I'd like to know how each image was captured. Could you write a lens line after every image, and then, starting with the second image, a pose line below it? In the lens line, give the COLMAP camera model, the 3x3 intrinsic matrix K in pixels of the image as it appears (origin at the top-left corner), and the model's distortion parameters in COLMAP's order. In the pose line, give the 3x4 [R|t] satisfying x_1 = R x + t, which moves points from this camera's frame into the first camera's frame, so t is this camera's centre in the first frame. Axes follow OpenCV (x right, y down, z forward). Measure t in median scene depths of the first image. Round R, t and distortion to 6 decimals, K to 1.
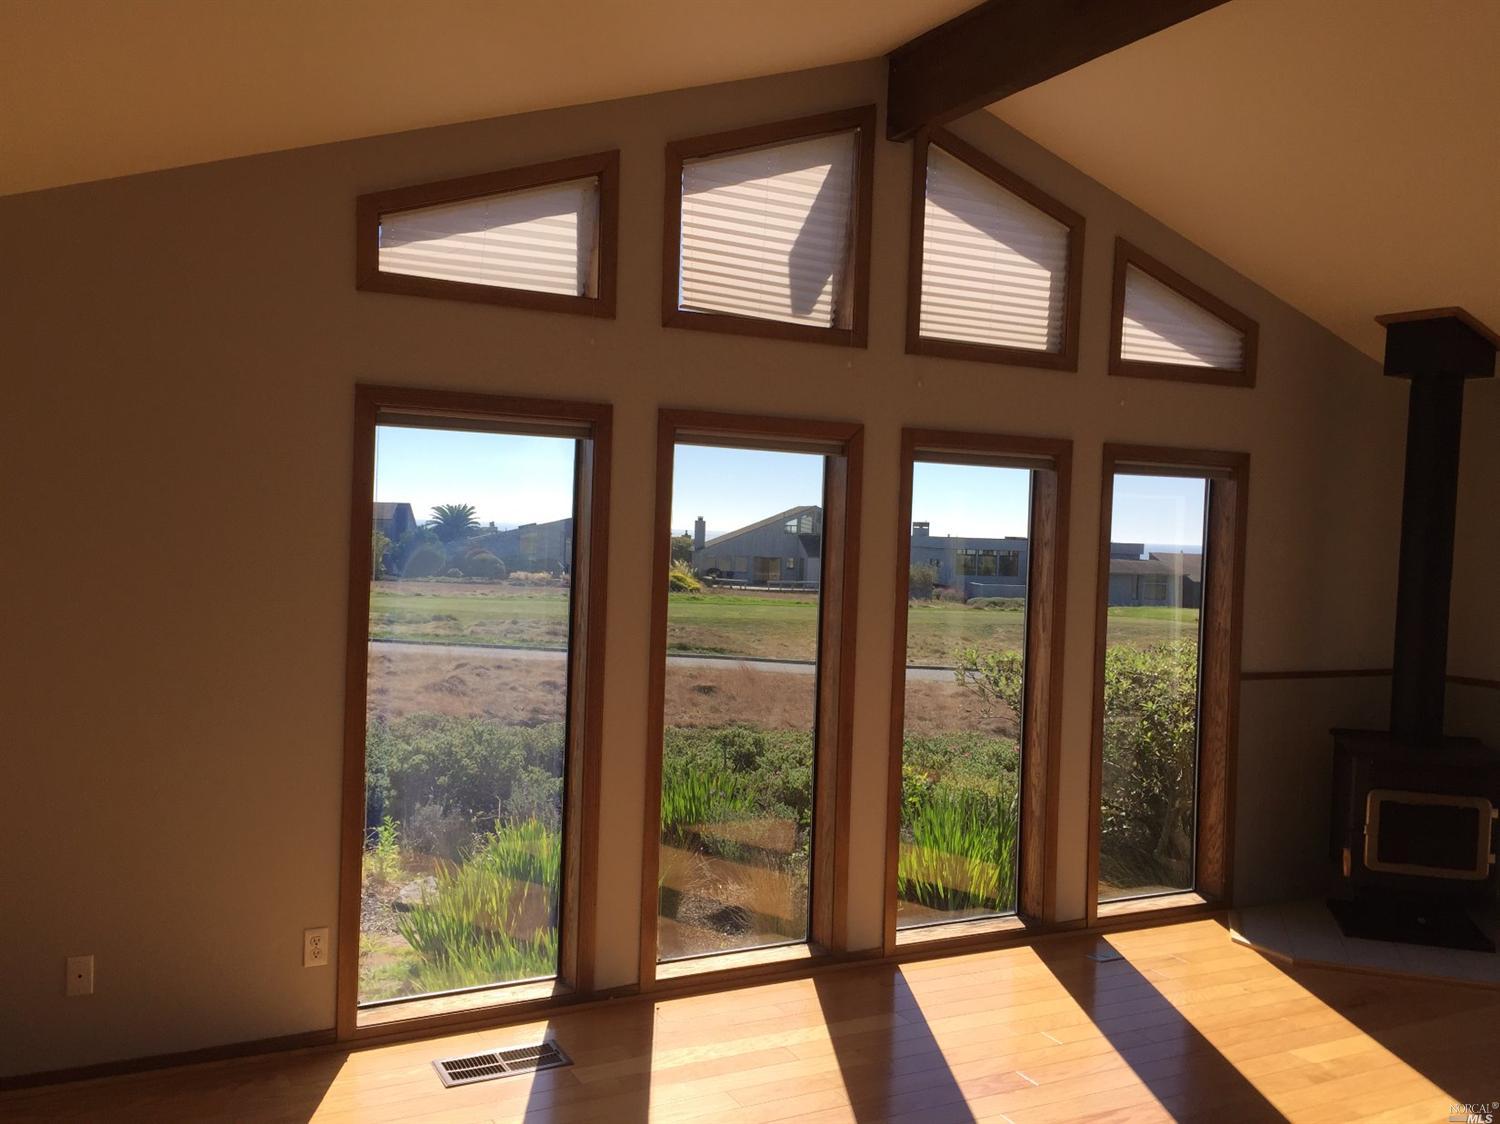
lens RADIAL K [[1292.6, 0, 754.4], [0, 1292.6, 560.3], [0, 0, 1]] dist [0.094636, -0.148762]
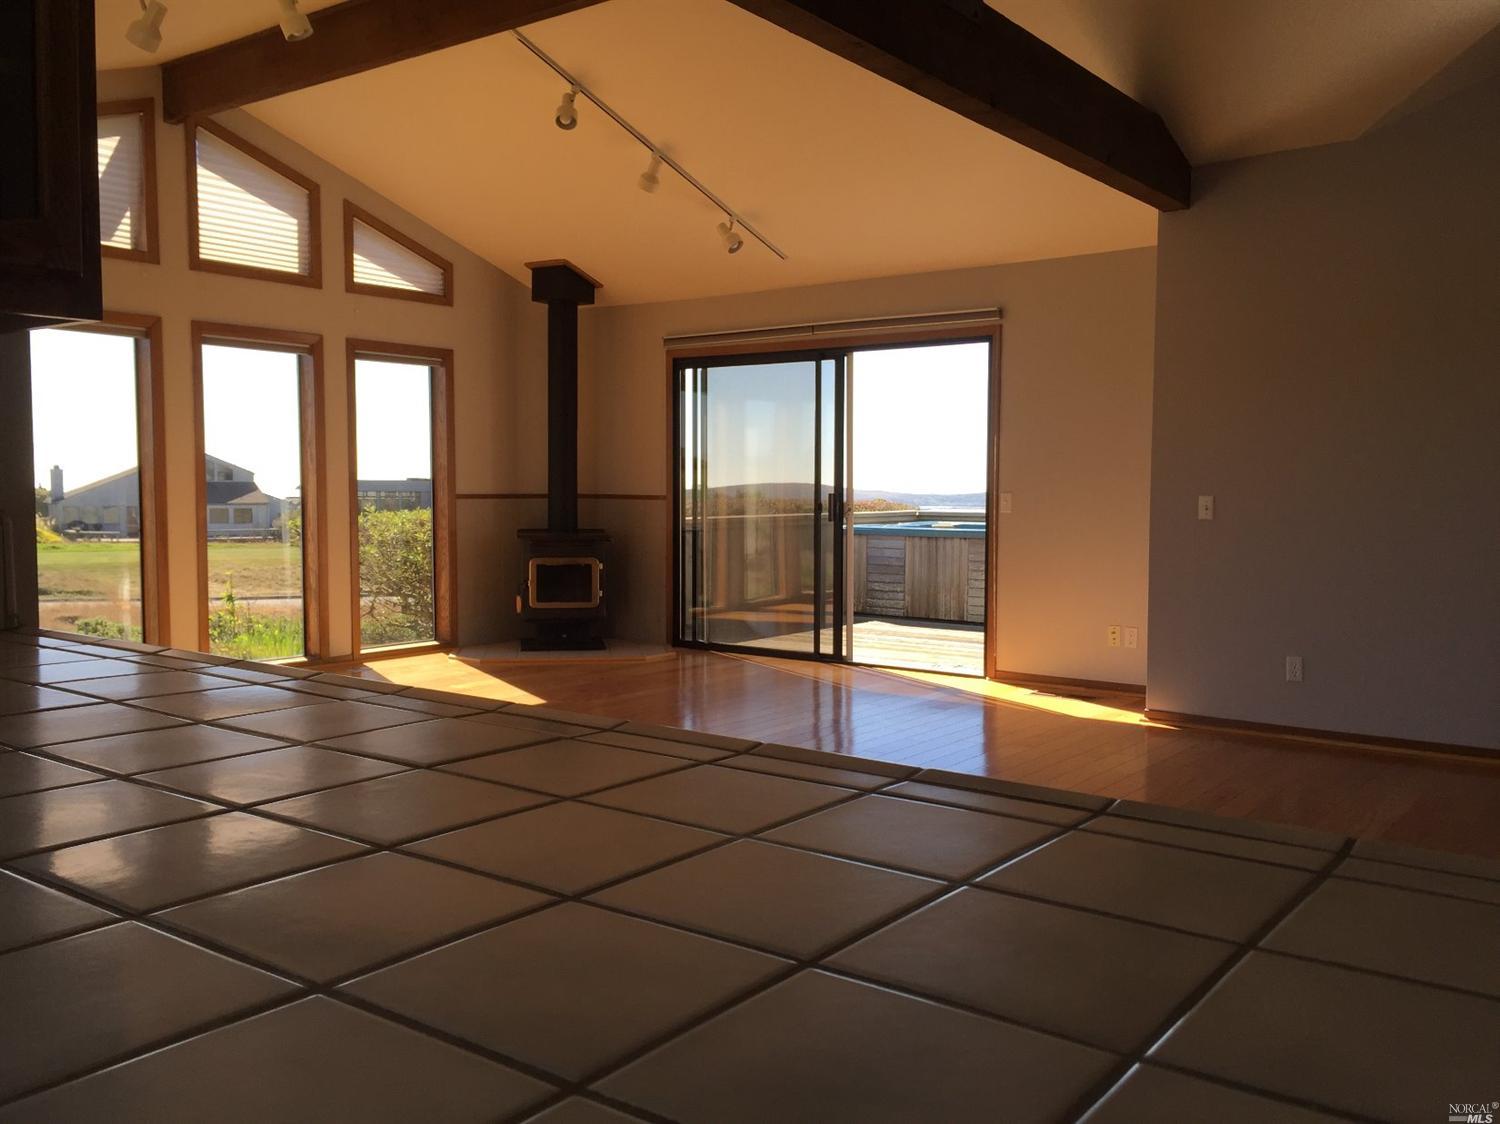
lens RADIAL K [[1285.7, 0, 757.8], [0, 1285.7, 564.7], [0, 0, 1]] dist [0.092120, -0.116311]
pose [[0.900612, -0.058161, 0.430715, 0.035984], [0.038577, 0.997792, 0.054071, 0.108737], [-0.432908, -0.032081, 0.900867, -0.567016]]
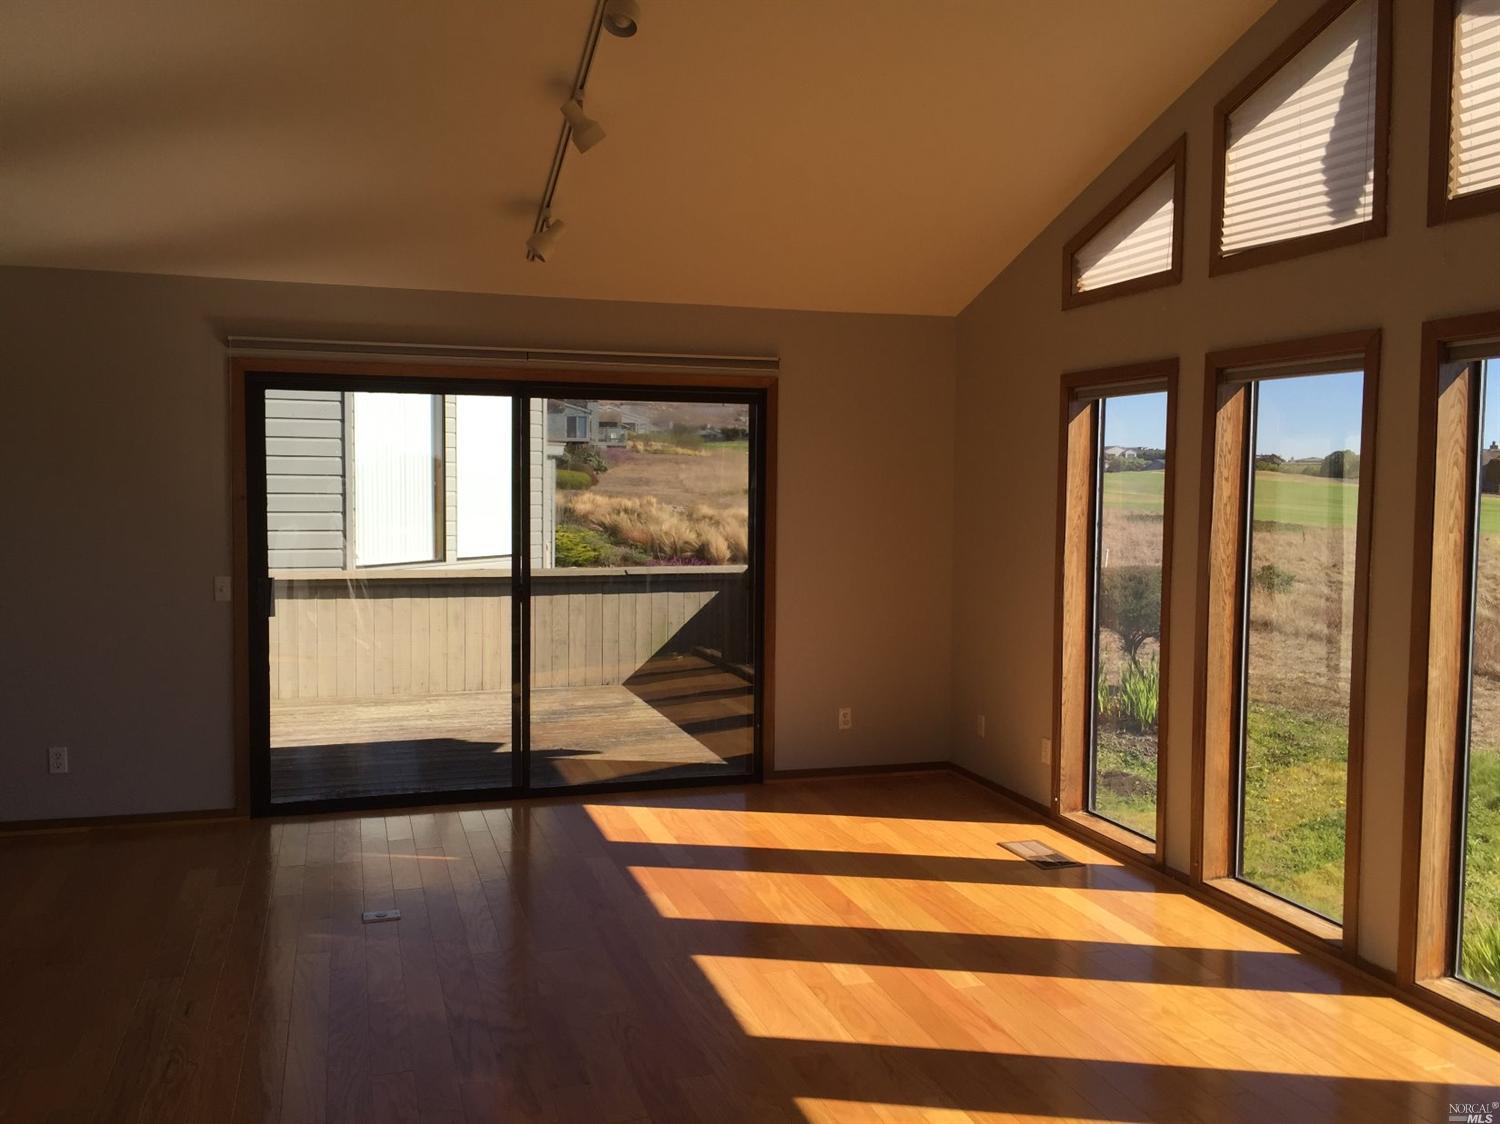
lens RADIAL K [[1292.6, 0, 754.4], [0, 1292.6, 560.3], [0, 0, 1]] dist [0.094636, -0.148762]
pose [[-0.176778, 0.023428, -0.983972, 0.888656], [-0.044738, 0.998492, 0.031811, 0.031617], [0.983234, 0.049644, -0.175463, 0.682328]]
